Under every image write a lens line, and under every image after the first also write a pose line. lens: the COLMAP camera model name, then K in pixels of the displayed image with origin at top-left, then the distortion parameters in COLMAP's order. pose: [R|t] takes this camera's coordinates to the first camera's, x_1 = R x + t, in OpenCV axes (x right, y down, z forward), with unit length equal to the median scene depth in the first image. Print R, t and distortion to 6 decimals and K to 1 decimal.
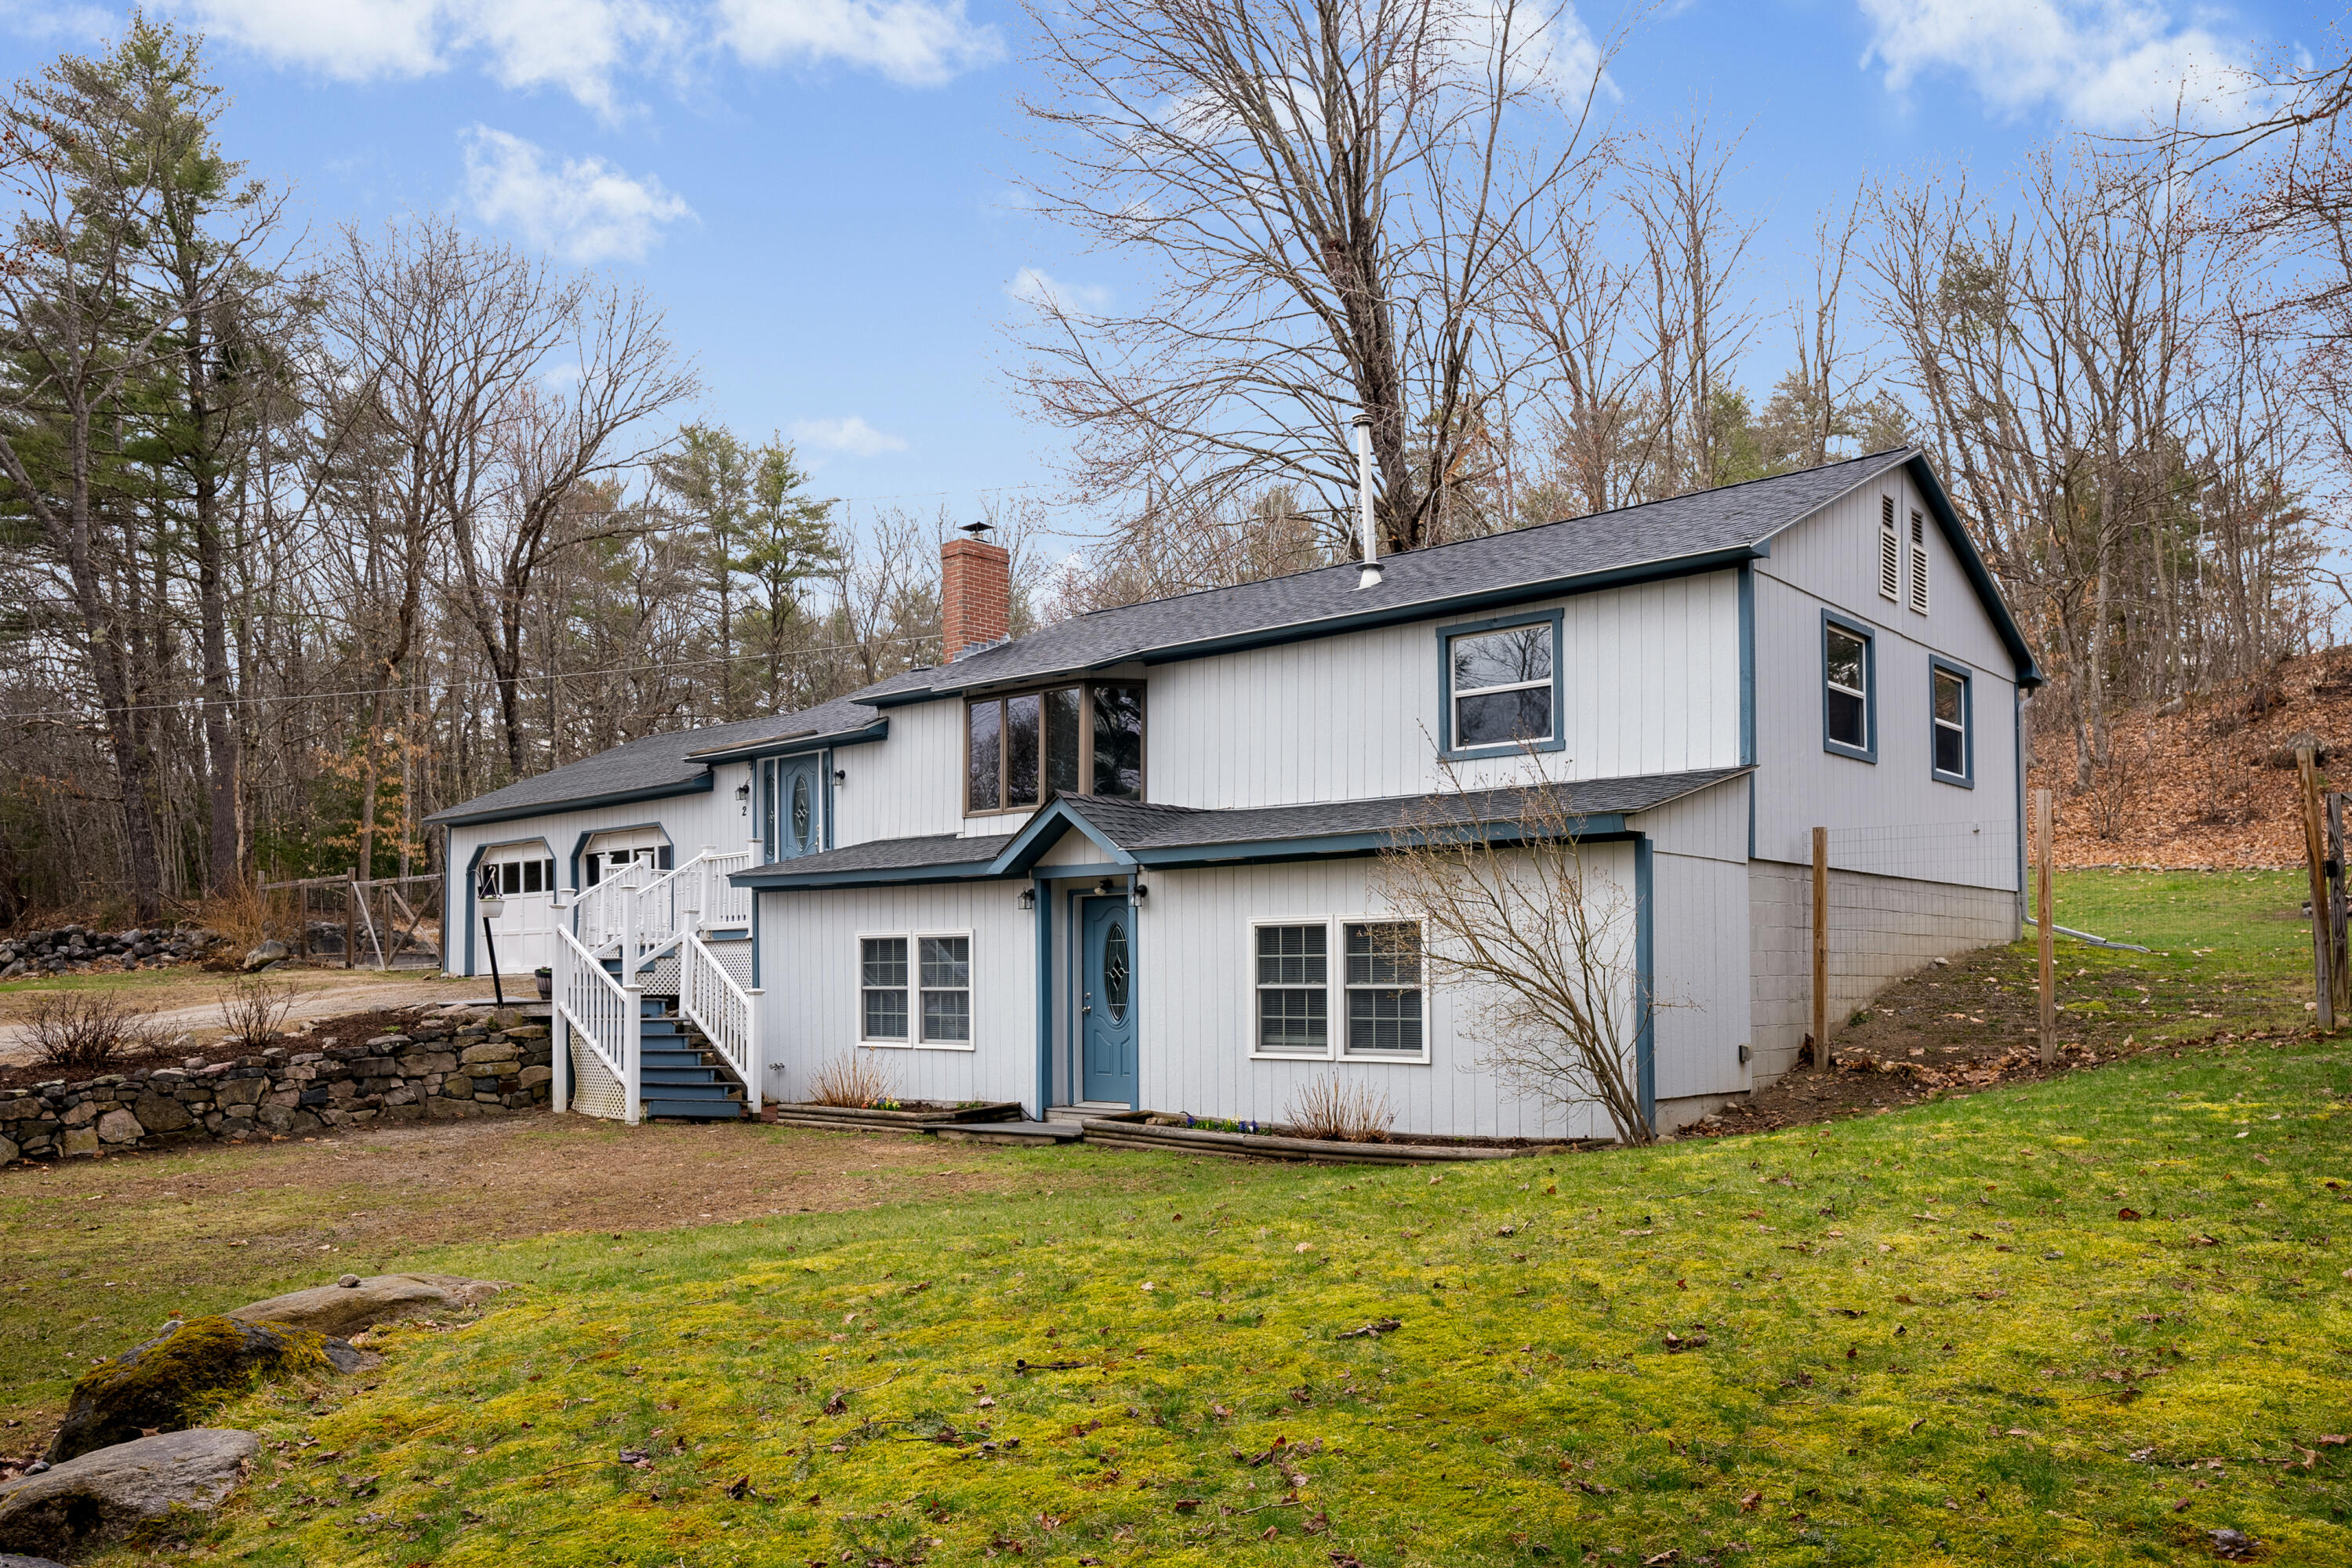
lens RADIAL K [[1698.8, 0, 1265.7], [0, 1698.8, 931.1], [0, 0, 1]] dist [0.057236, -0.002957]
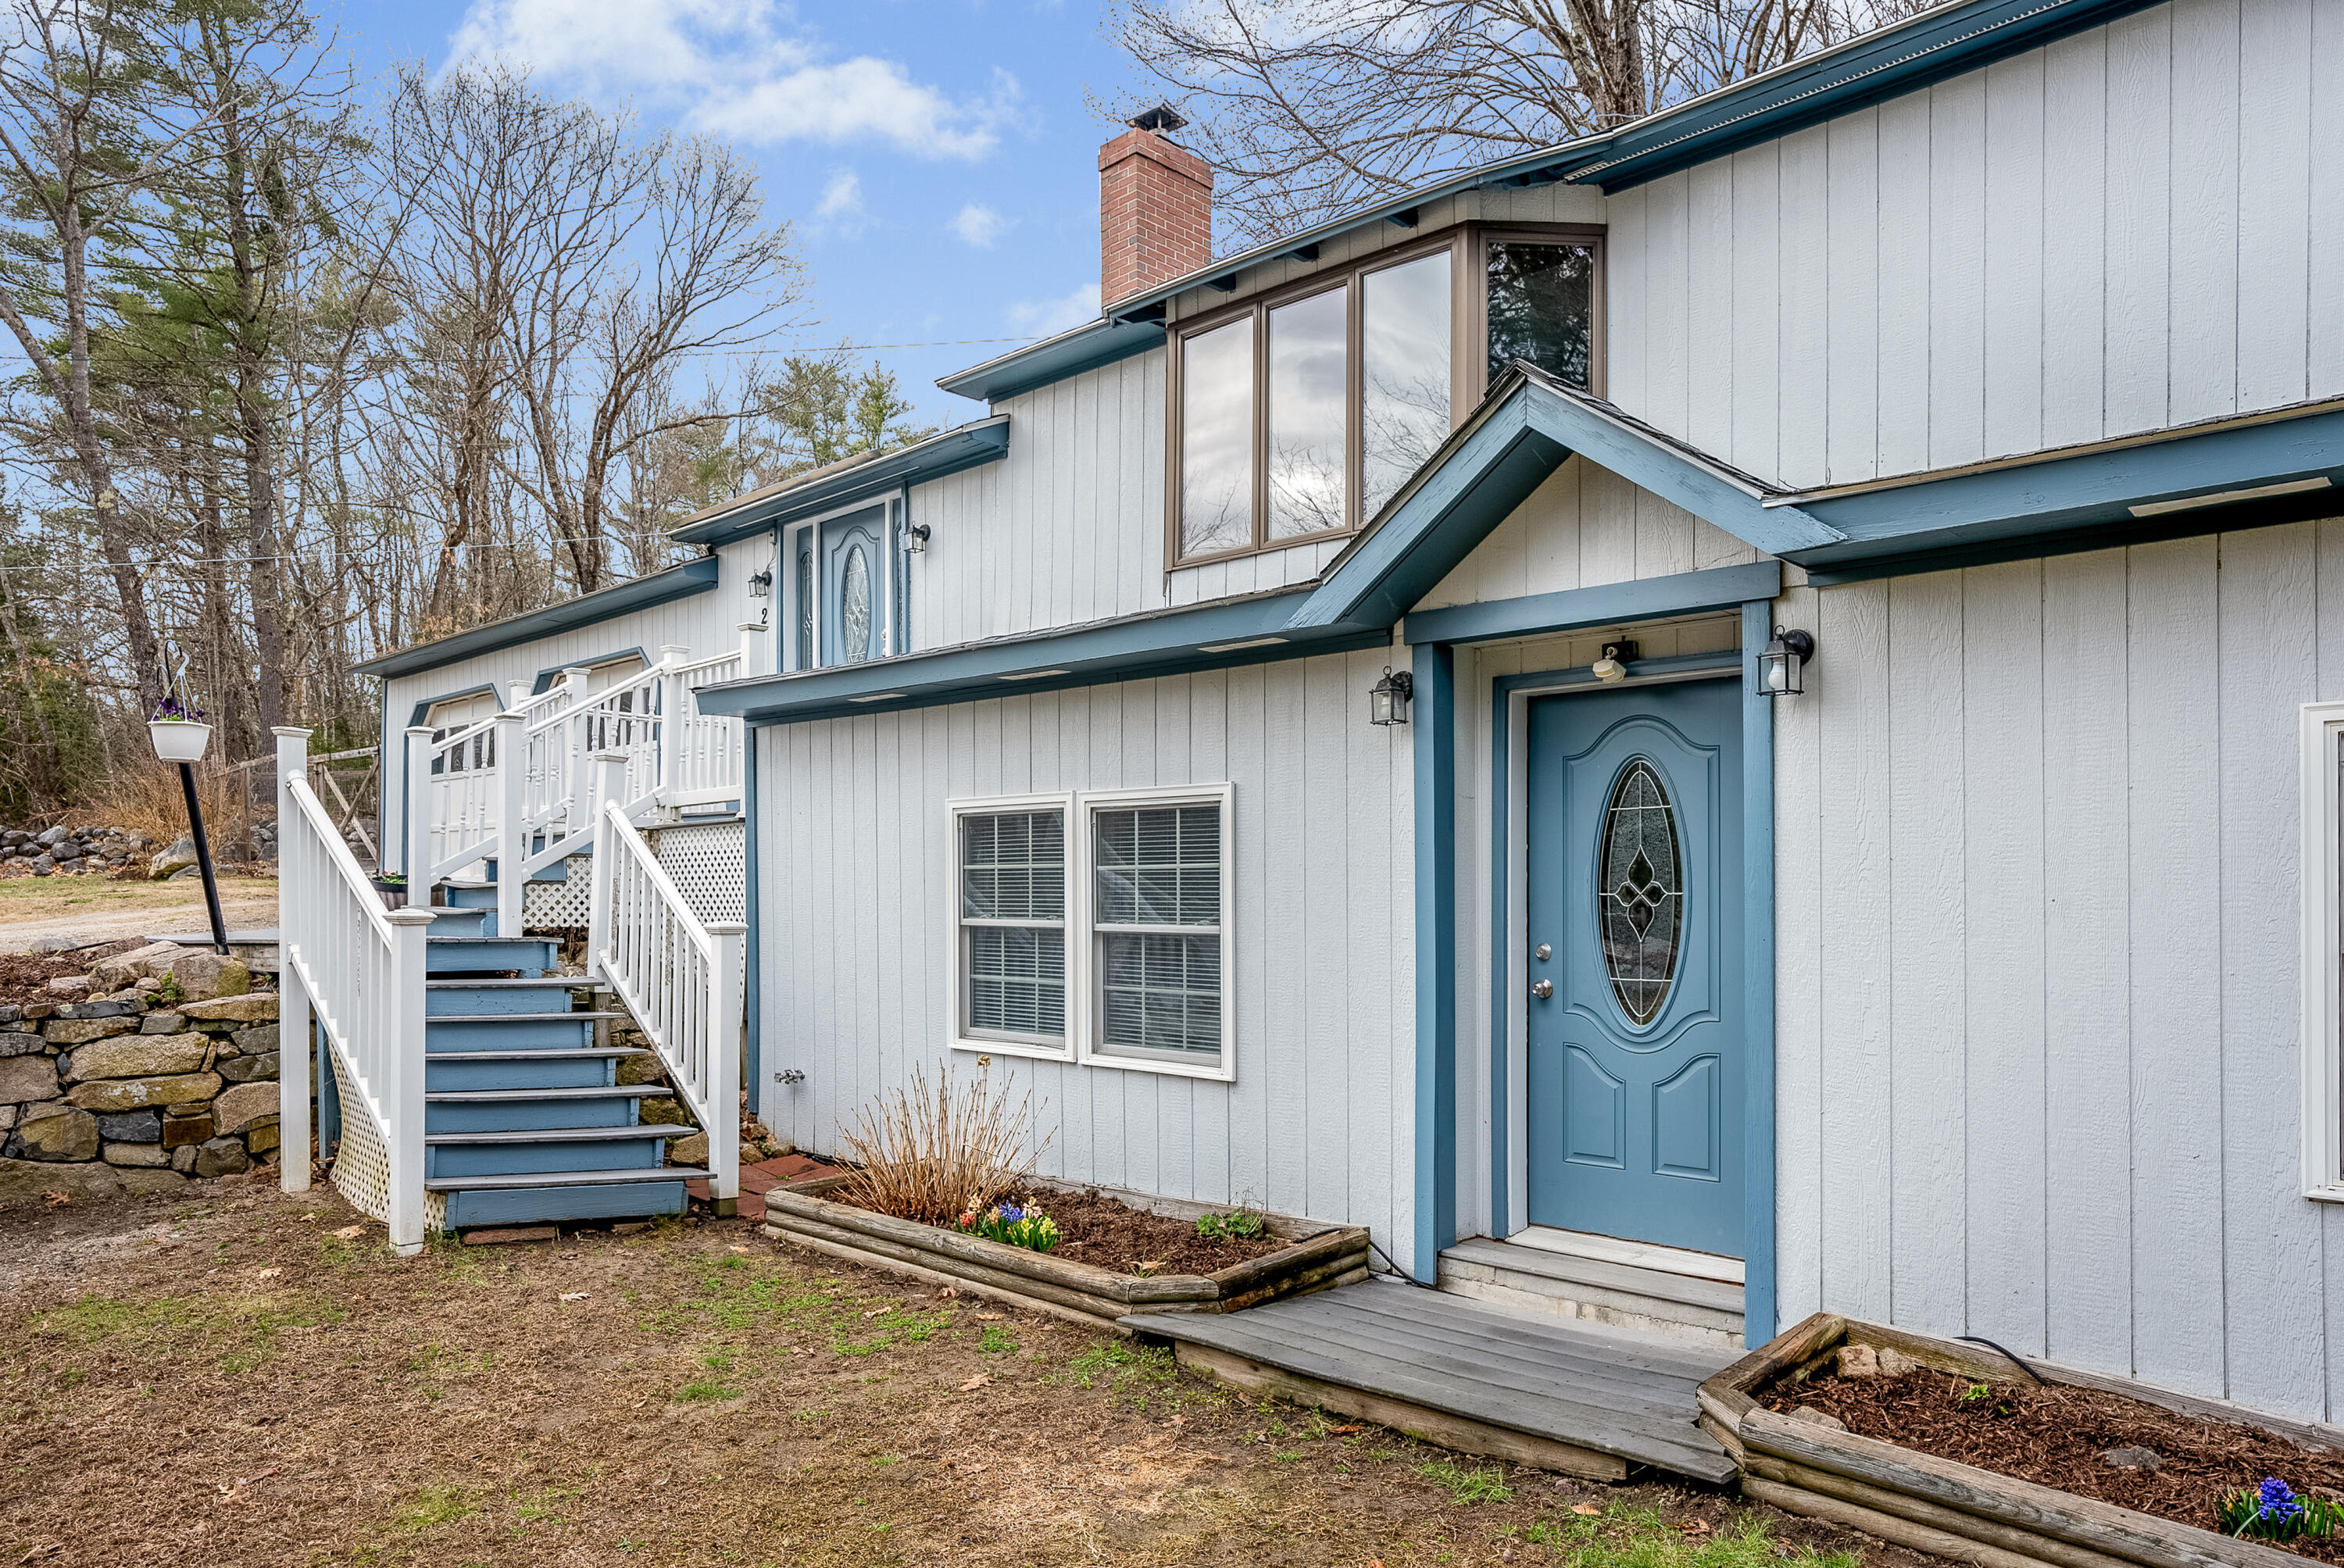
lens RADIAL K [[1480.4, 0, 1242.1], [0, 1480.4, 910.3], [0, 0, 1]] dist [0.027271, 0.002592]
pose [[0.999056, 0.011765, -0.041815, -0.145678], [-0.010402, 0.999412, 0.032660, 0.016738], [0.042175, -0.032194, 0.998591, 0.609086]]
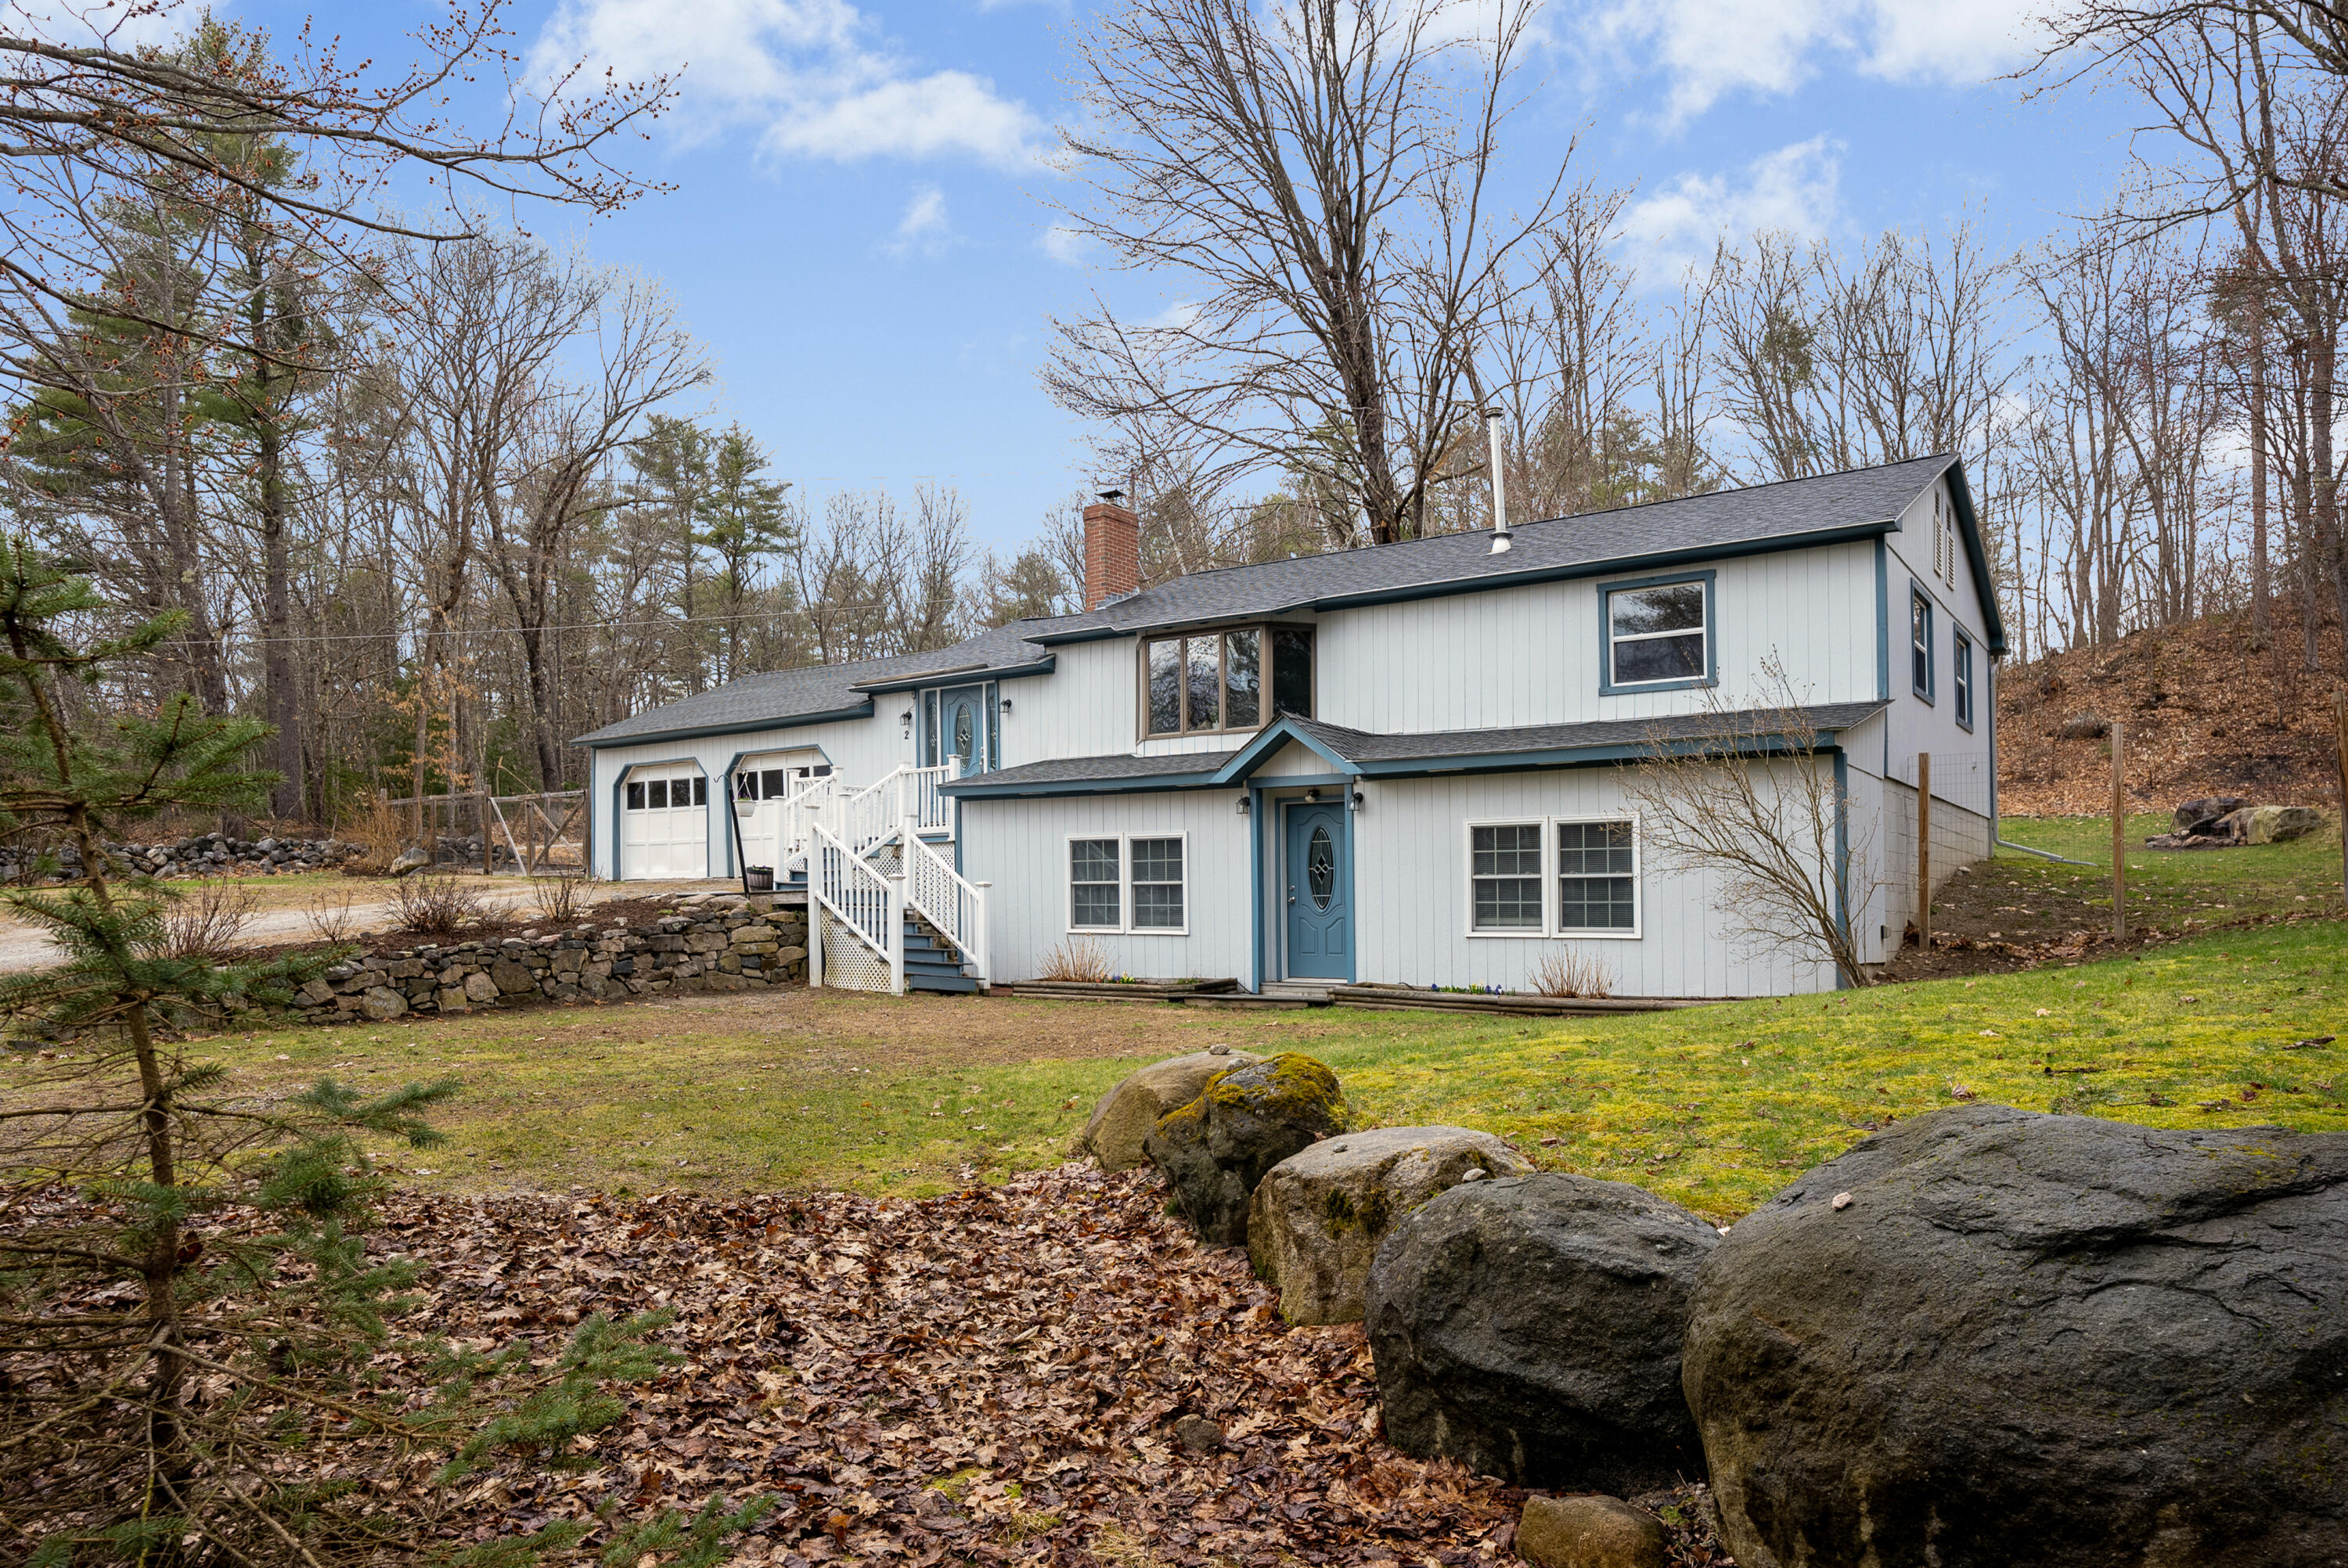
lens RADIAL K [[1454.2, 0, 1255.2], [0, 1454.2, 904.7], [0, 0, 1]] dist [0.022308, 0.007689]
pose [[0.994618, 0.011030, 0.103022, -0.214704], [-0.012925, 0.999759, 0.017742, 0.029233], [-0.102801, -0.018978, 0.994521, -0.001439]]
